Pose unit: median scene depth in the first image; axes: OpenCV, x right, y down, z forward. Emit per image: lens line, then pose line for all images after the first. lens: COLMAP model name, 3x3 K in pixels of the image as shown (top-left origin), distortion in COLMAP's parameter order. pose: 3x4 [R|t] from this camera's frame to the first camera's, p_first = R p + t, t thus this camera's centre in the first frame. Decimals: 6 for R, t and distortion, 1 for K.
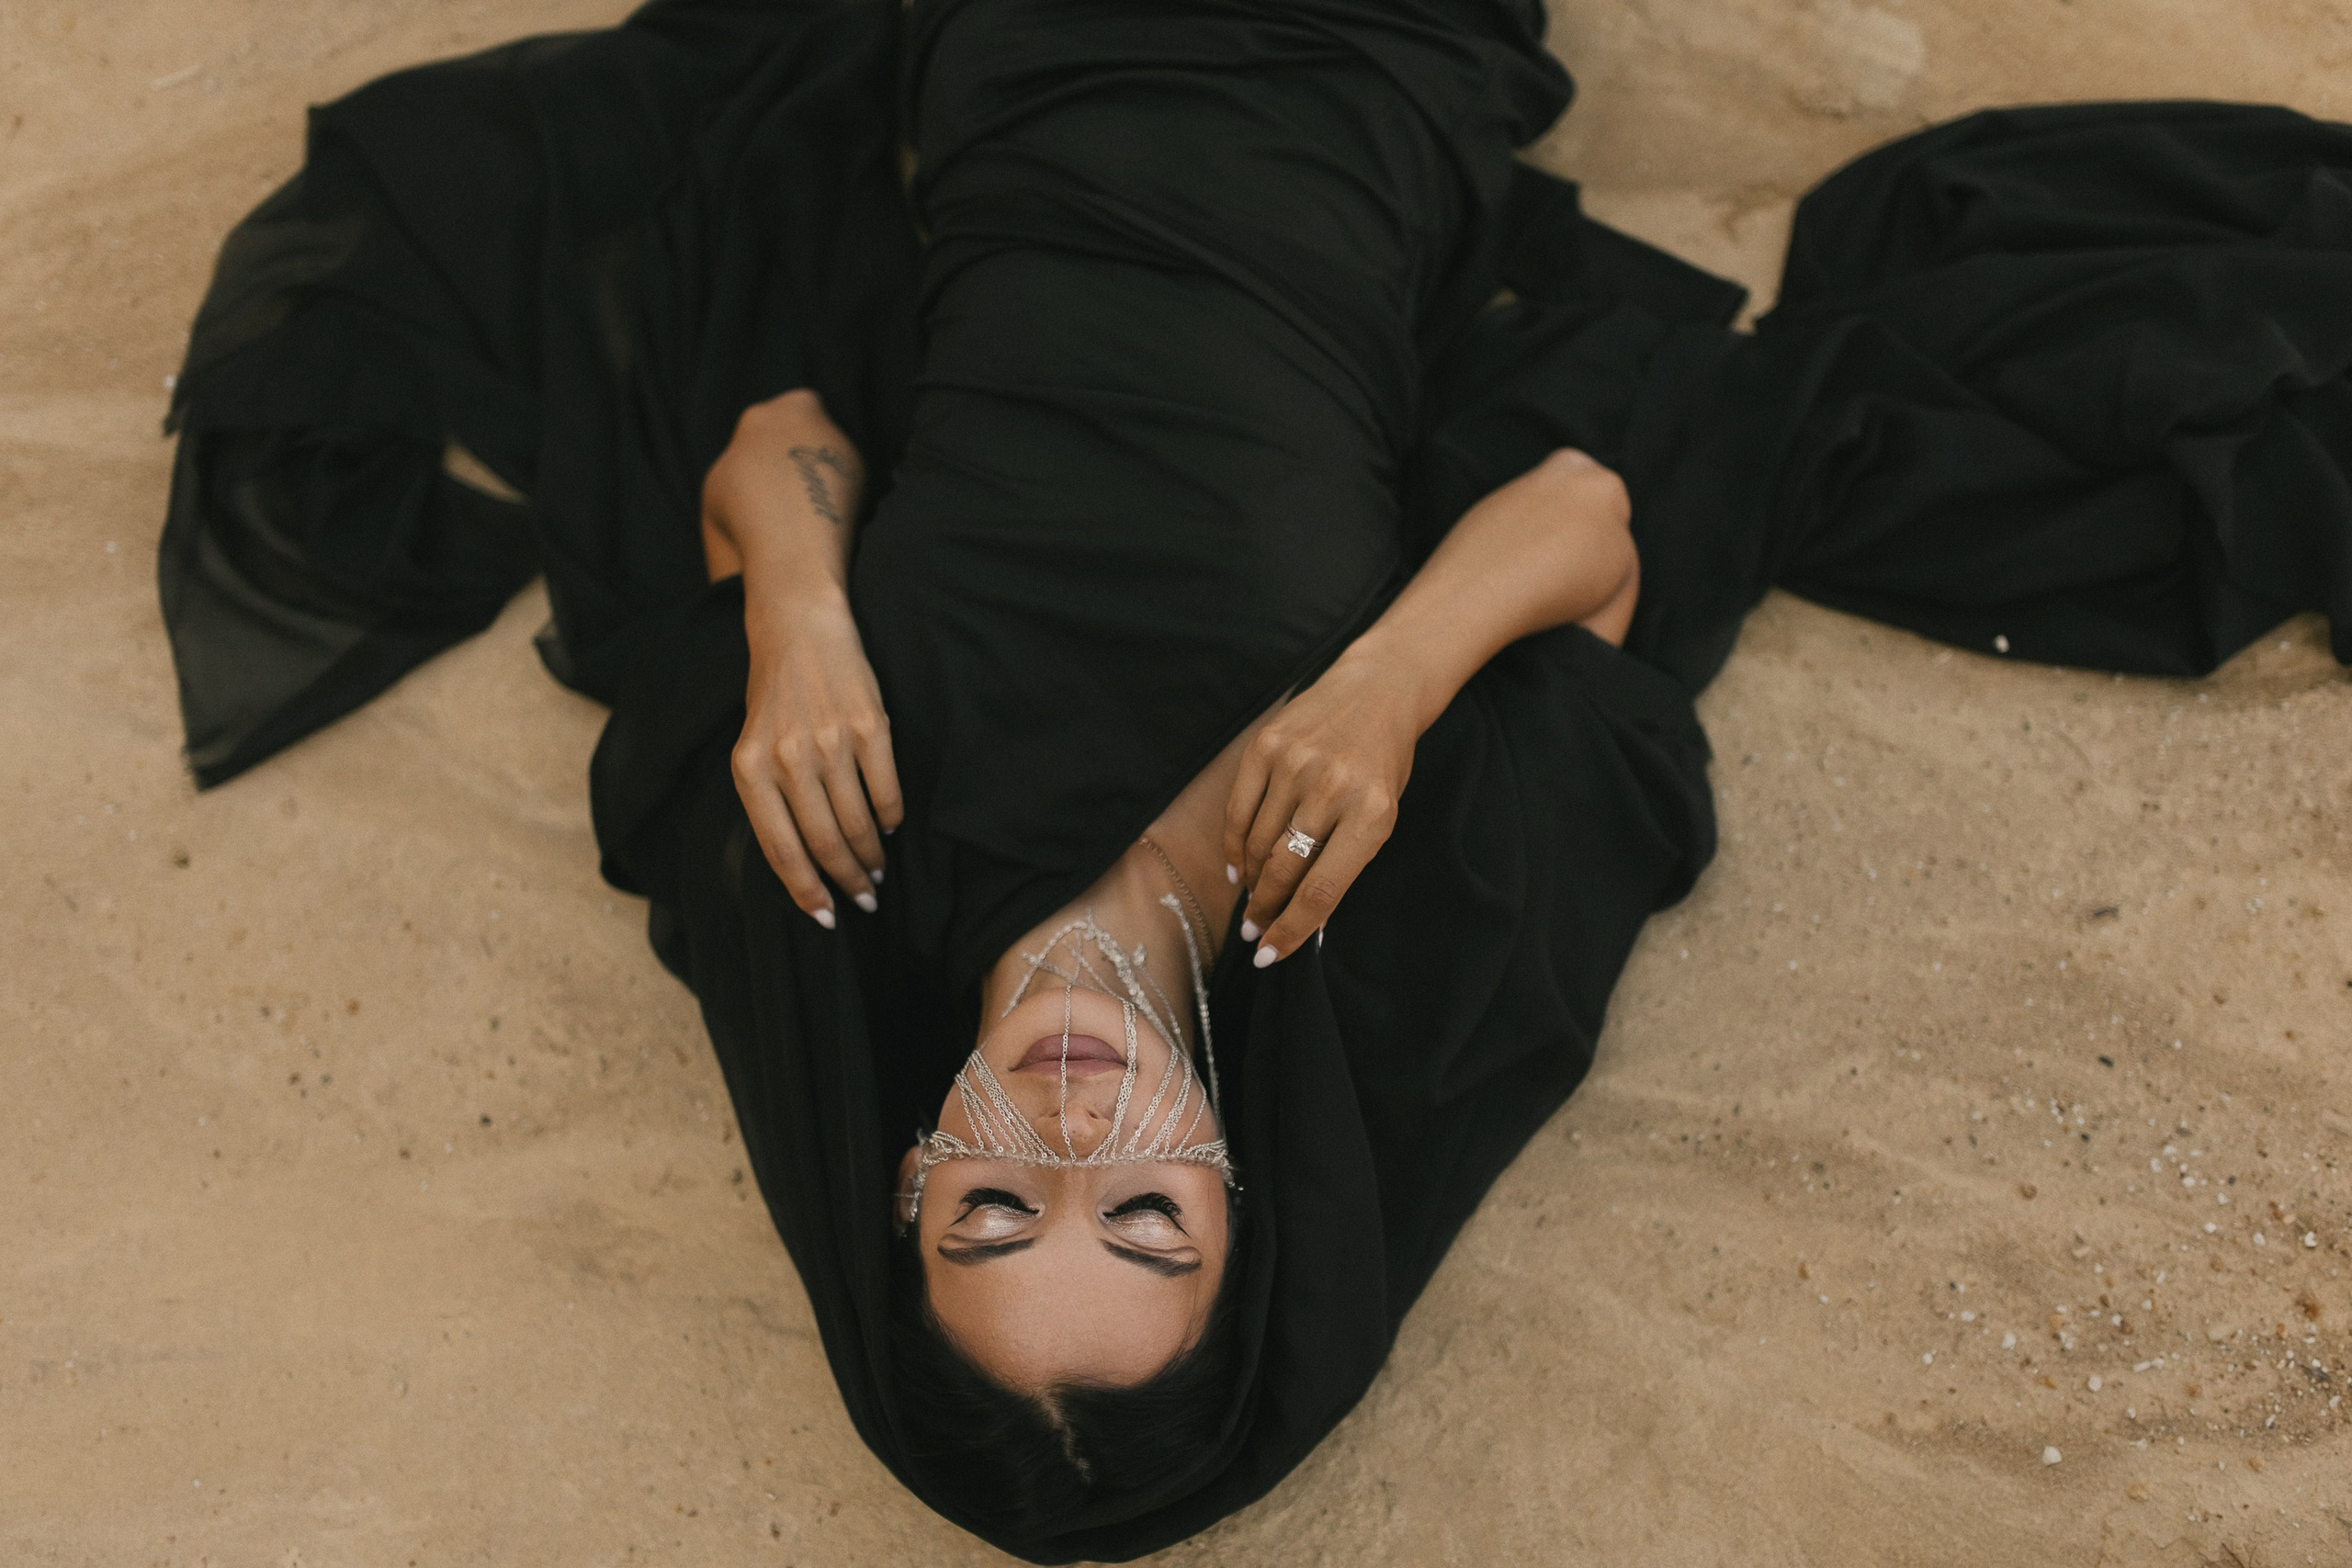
lens RADIAL K [[2251.1, 0, 1174.3], [0, 2251.1, 826.3], [0, 0, 1]] dist [0.005382, 0.007685]
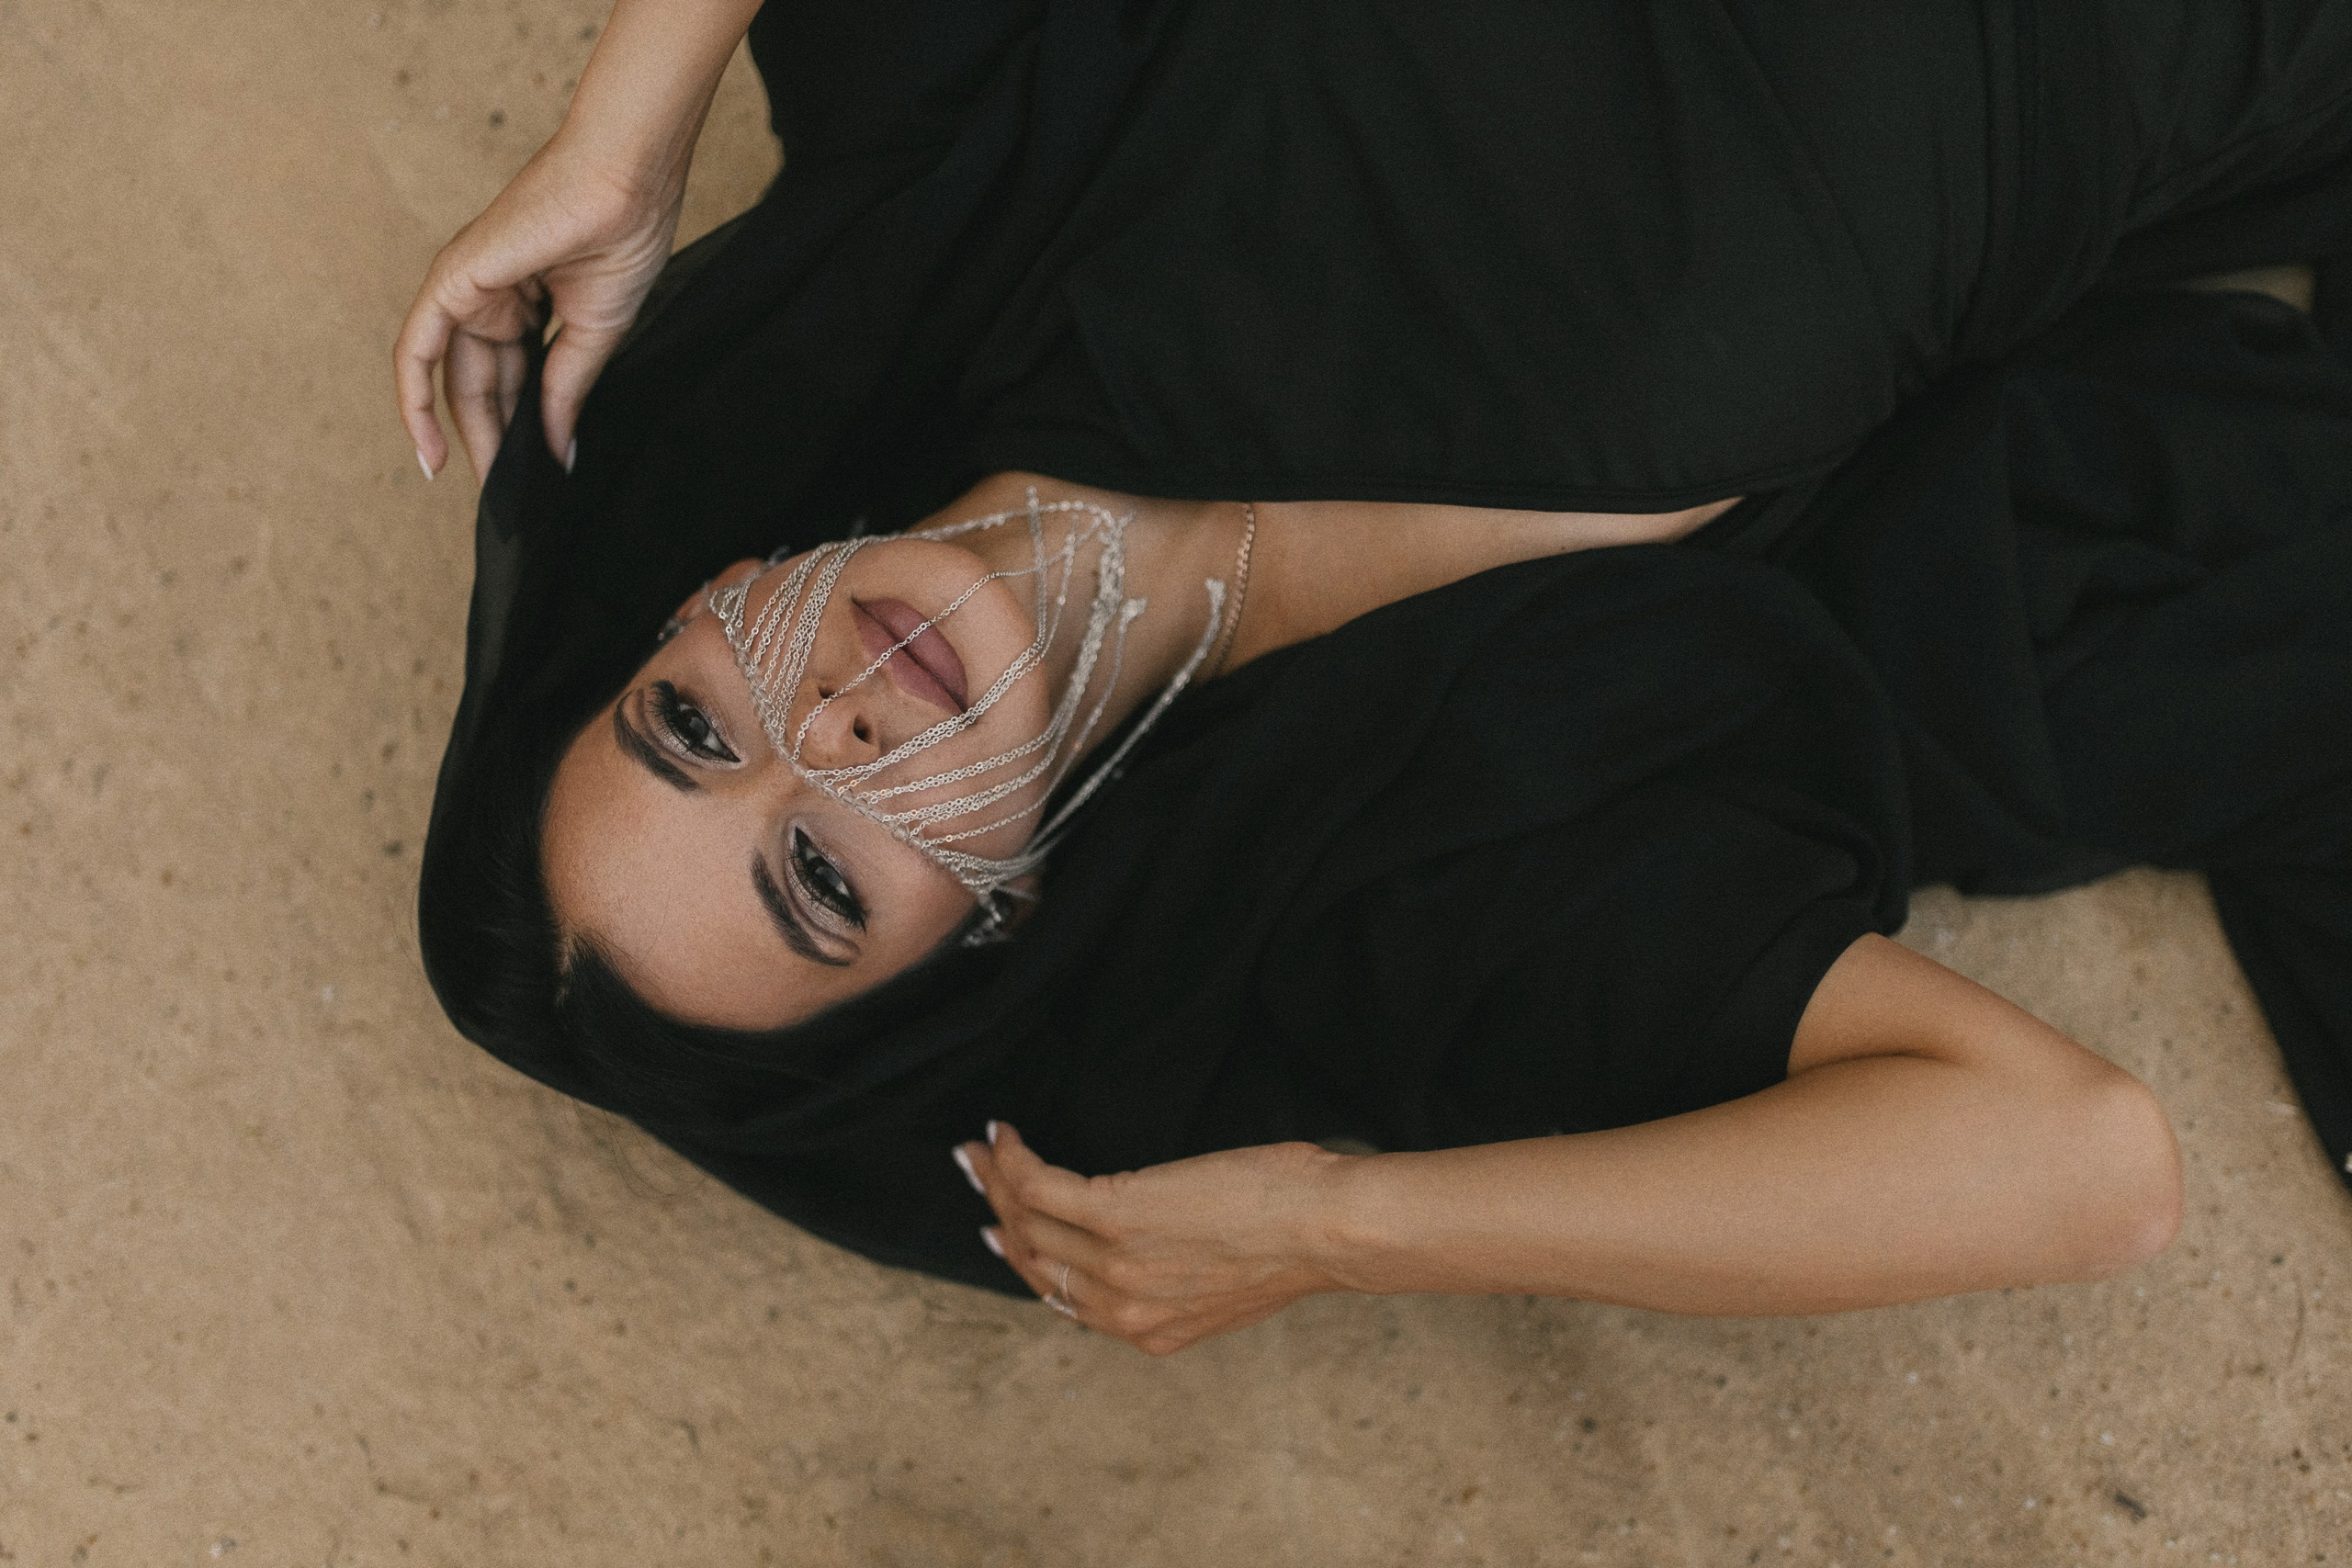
lens RADIAL K [[2251.1, 0, 1174.3], [0, 2251.1, 826.3], [0, 0, 1]] dist [0.005382, 0.007685]
pose [[0.684190, 0.728776, -0.027747, 0.062168], [-0.687287, 0.657033, 0.309748, -0.120707], [0.243967, -0.192857, 0.950414, 0.275855]]
